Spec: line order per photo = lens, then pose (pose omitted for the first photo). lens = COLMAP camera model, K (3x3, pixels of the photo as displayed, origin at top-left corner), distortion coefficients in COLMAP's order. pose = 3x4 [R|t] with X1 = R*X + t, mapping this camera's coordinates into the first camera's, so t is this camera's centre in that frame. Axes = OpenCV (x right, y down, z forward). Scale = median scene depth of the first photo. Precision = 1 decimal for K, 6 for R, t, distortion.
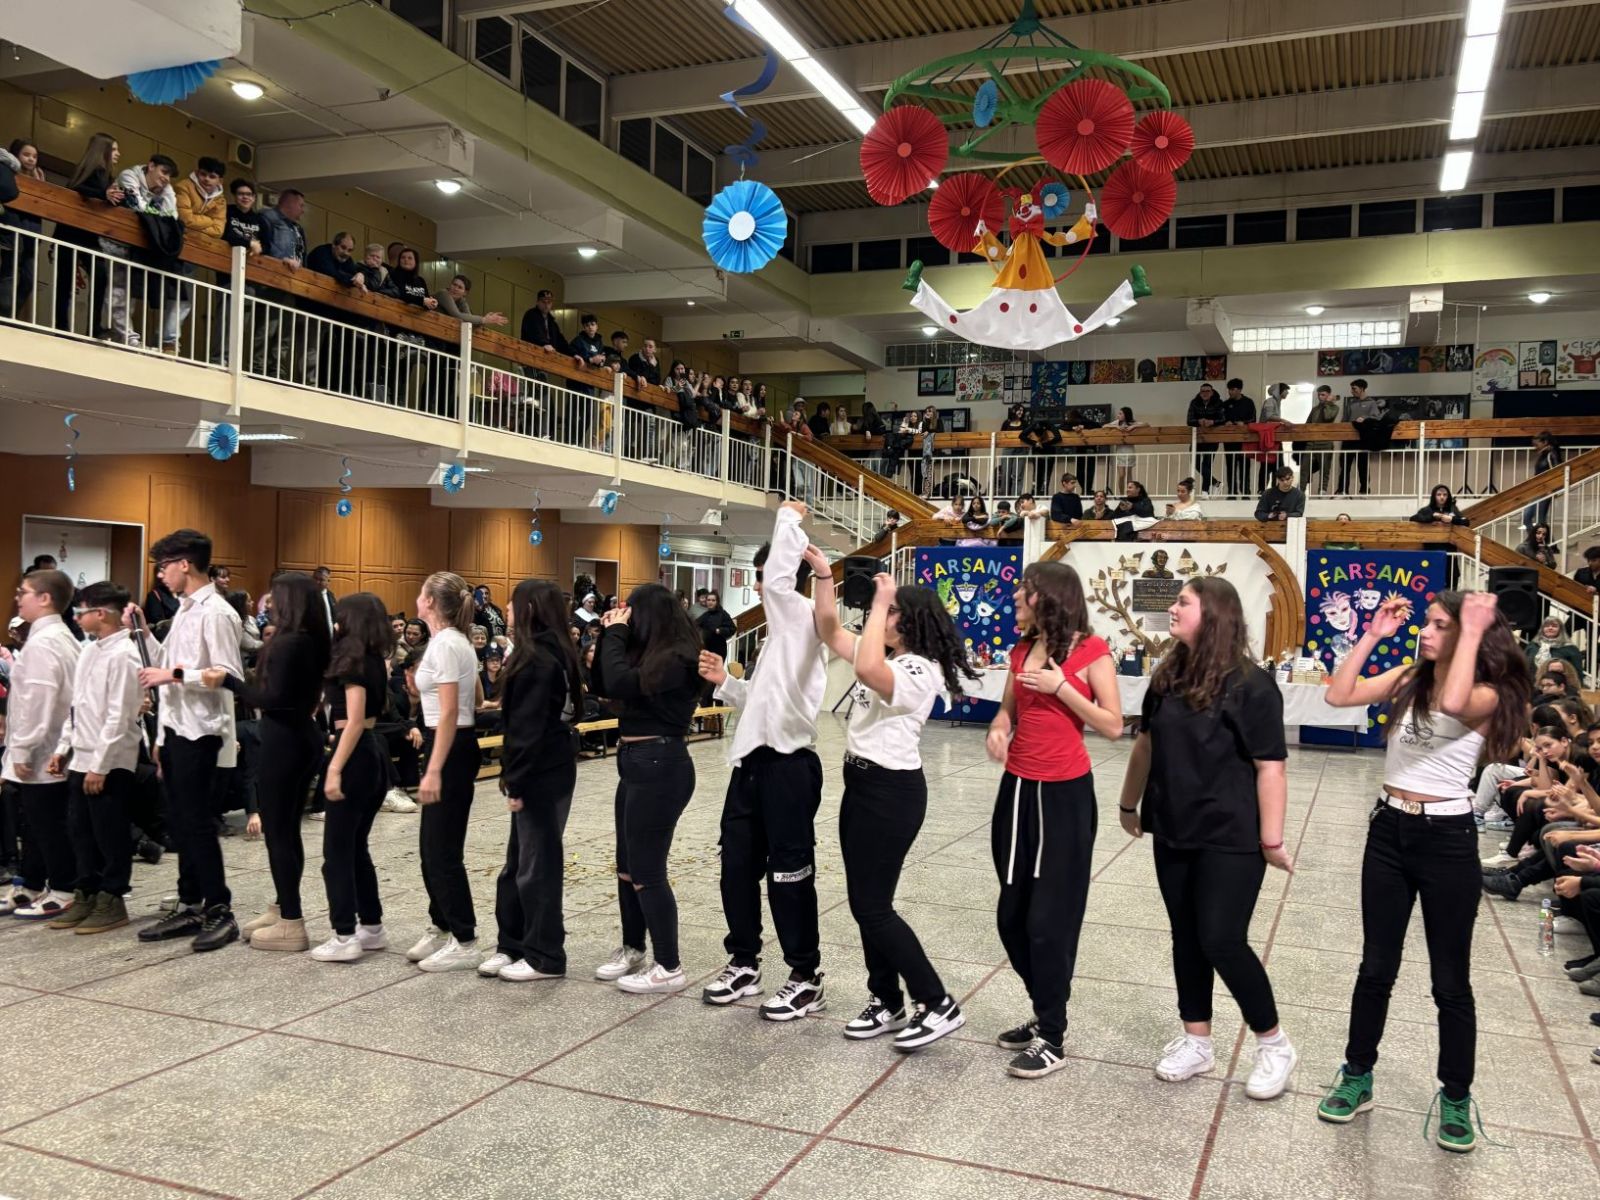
lens RADIAL K [[1357.7, 0, 807.4], [0, 1357.7, 605.5], [0, 0, 1]] dist [0.042445, -0.040996]
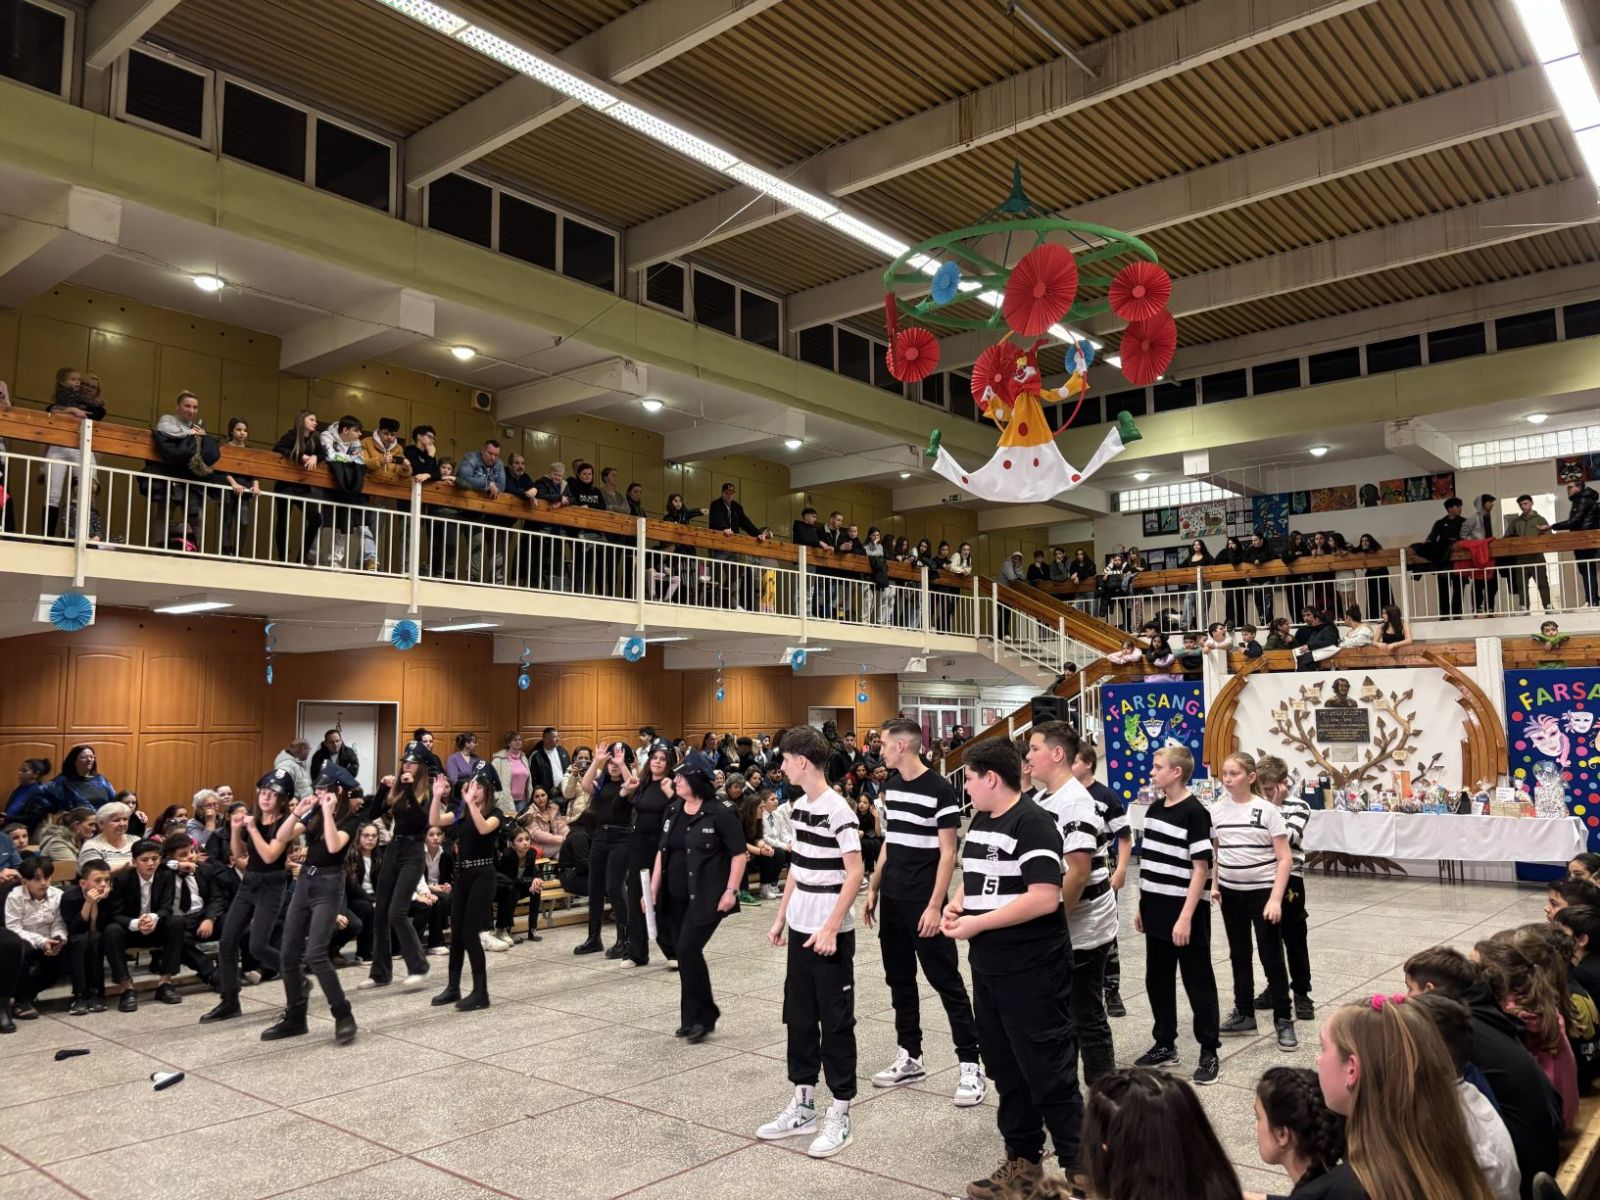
lens RADIAL K [[1211.8, 0, 802.0], [0, 1211.8, 603.0], [0, 0, 1]] dist [0.042332, -0.045185]
pose [[0.950687, -0.067981, -0.302611, 0.159309], [0.034312, 0.992747, -0.115225, -0.006622], [0.308250, 0.099160, 0.946123, 0.047041]]
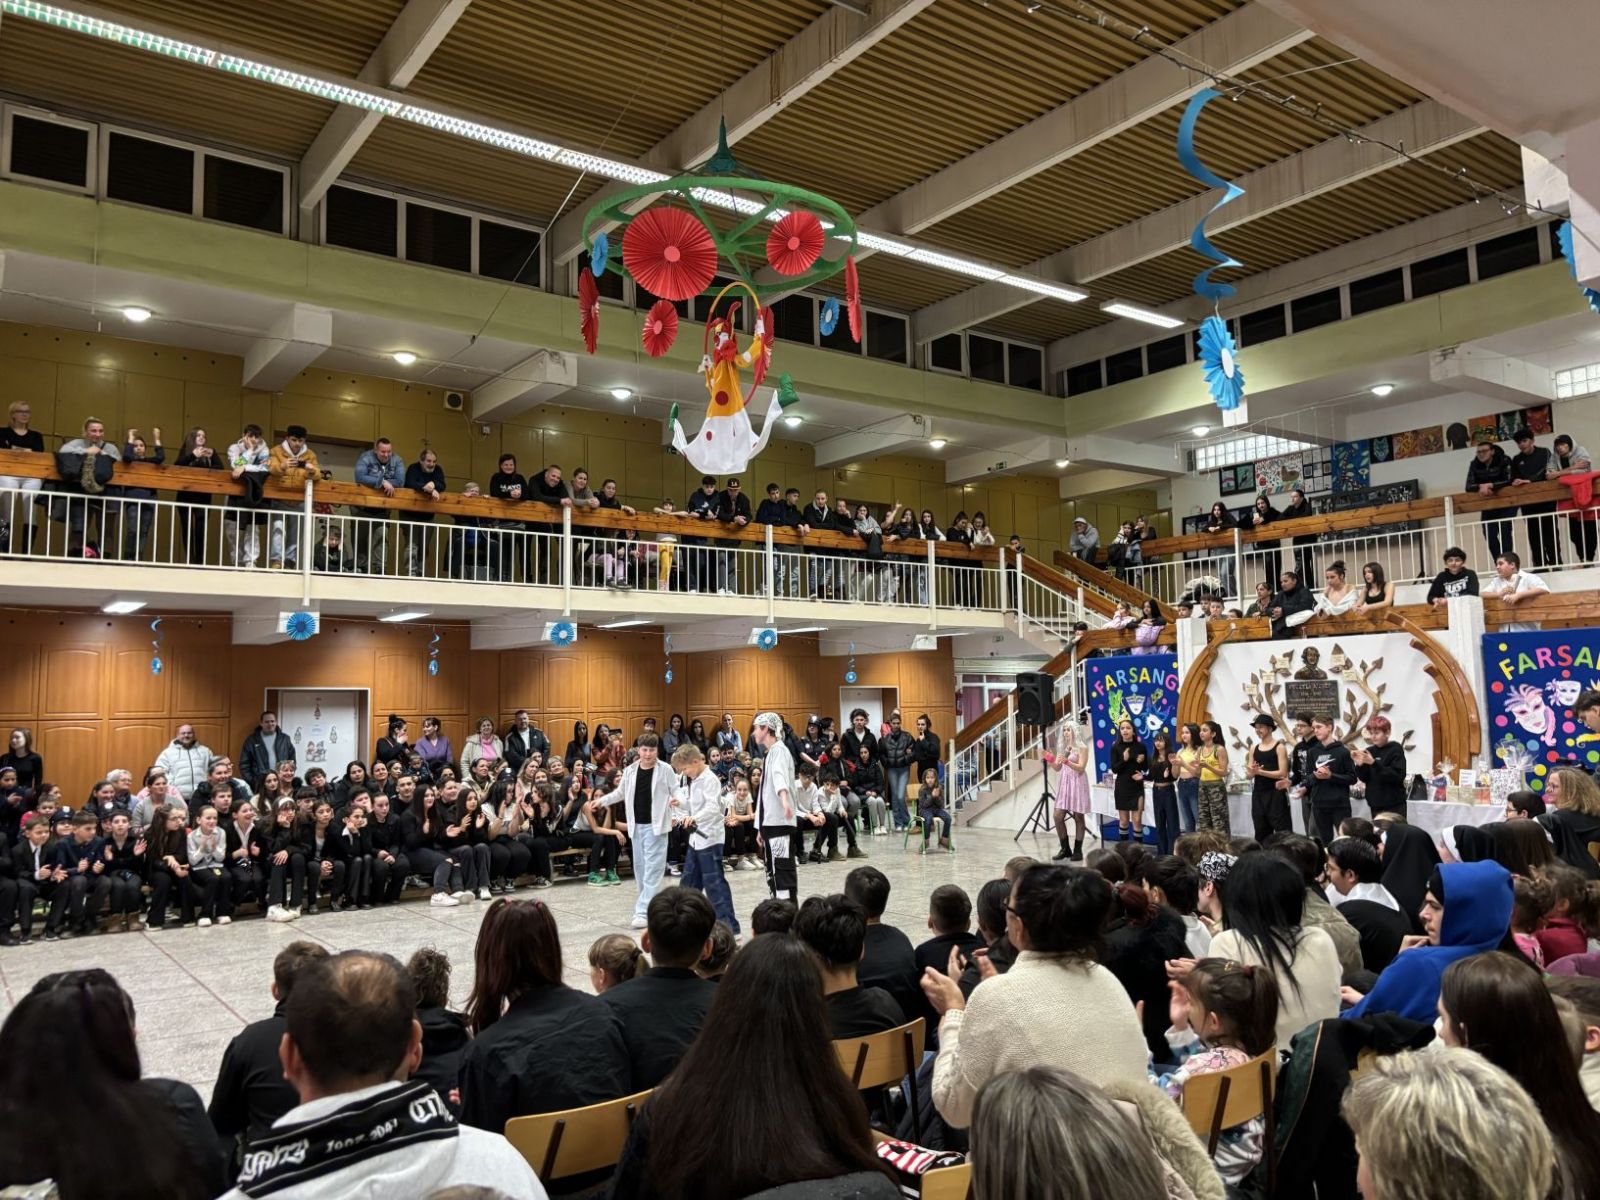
lens RADIAL K [[1211.8, 0, 799.5], [0, 1211.8, 596.6], [0, 0, 1]] dist [0.042332, -0.045185]
pose [[0.847504, -0.093717, -0.522451, 0.390710], [0.039424, 0.992685, -0.114115, 0.003335], [0.529323, 0.076116, 0.844999, 0.168481]]
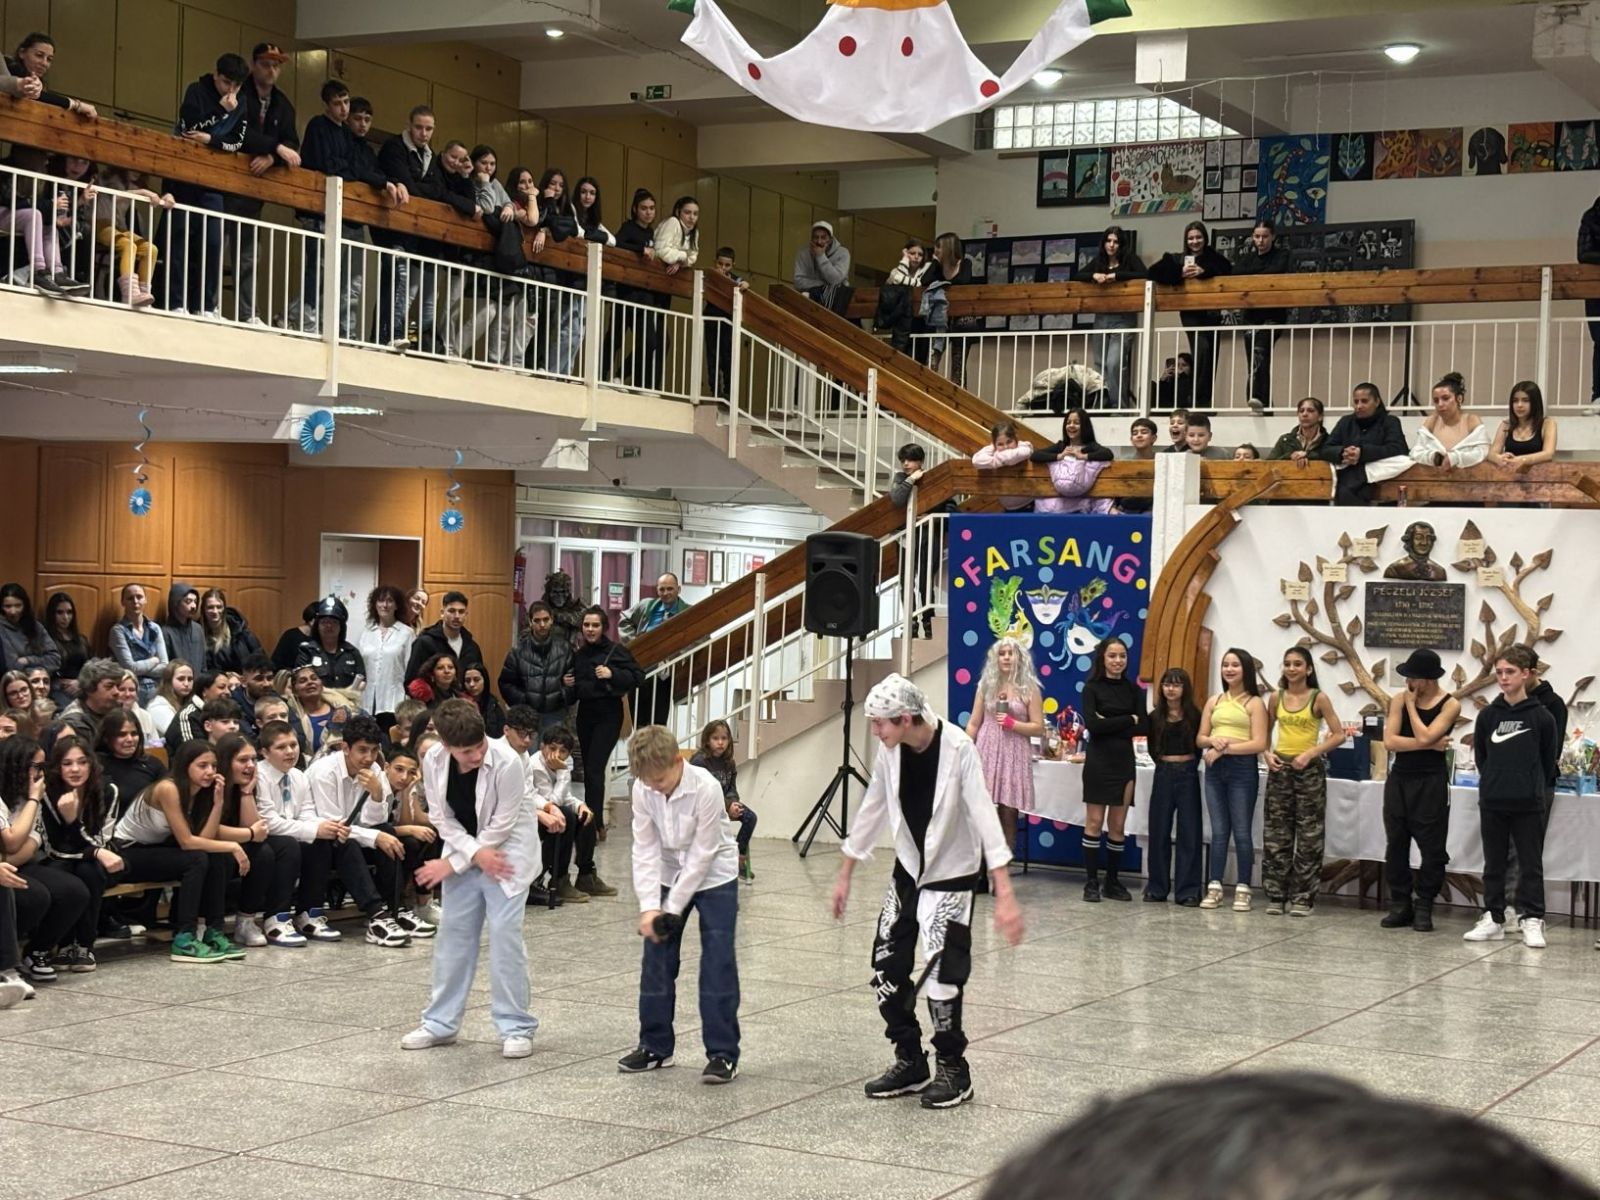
lens RADIAL K [[2593.5, 0, 796.6], [0, 2593.5, 617.8], [0, 0, 1]] dist [0.142302, 0.000000]
pose [[0.994682, 0.003249, -0.102938, 0.132306], [-0.002590, 0.999975, 0.006536, -0.011912], [0.102957, -0.006235, 0.994666, 0.039139]]
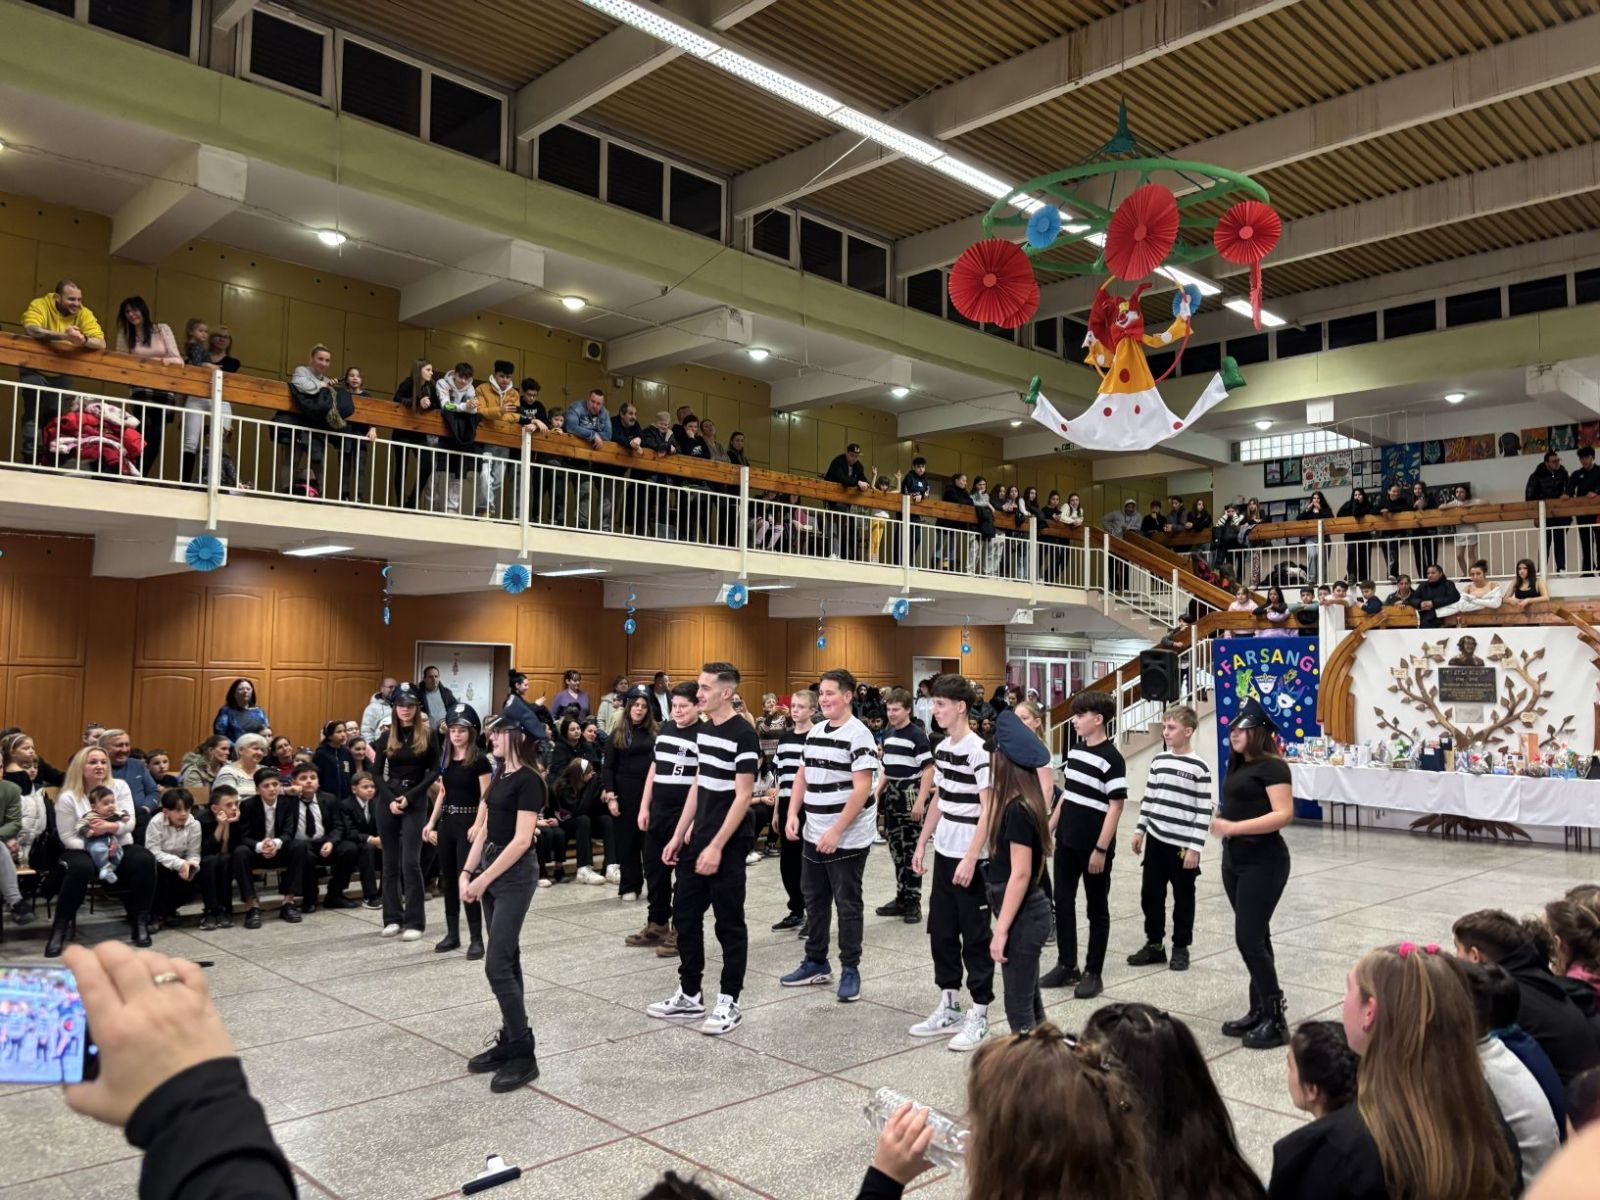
lens RADIAL K [[1211.8, 0, 808.0], [0, 1211.8, 595.0], [0, 0, 1]] dist [0.042332, -0.045185]
pose [[0.919625, -0.045618, -0.390139, 0.170659], [0.014149, 0.996436, -0.083159, -0.005115], [0.392542, 0.070955, 0.916993, 0.048012]]
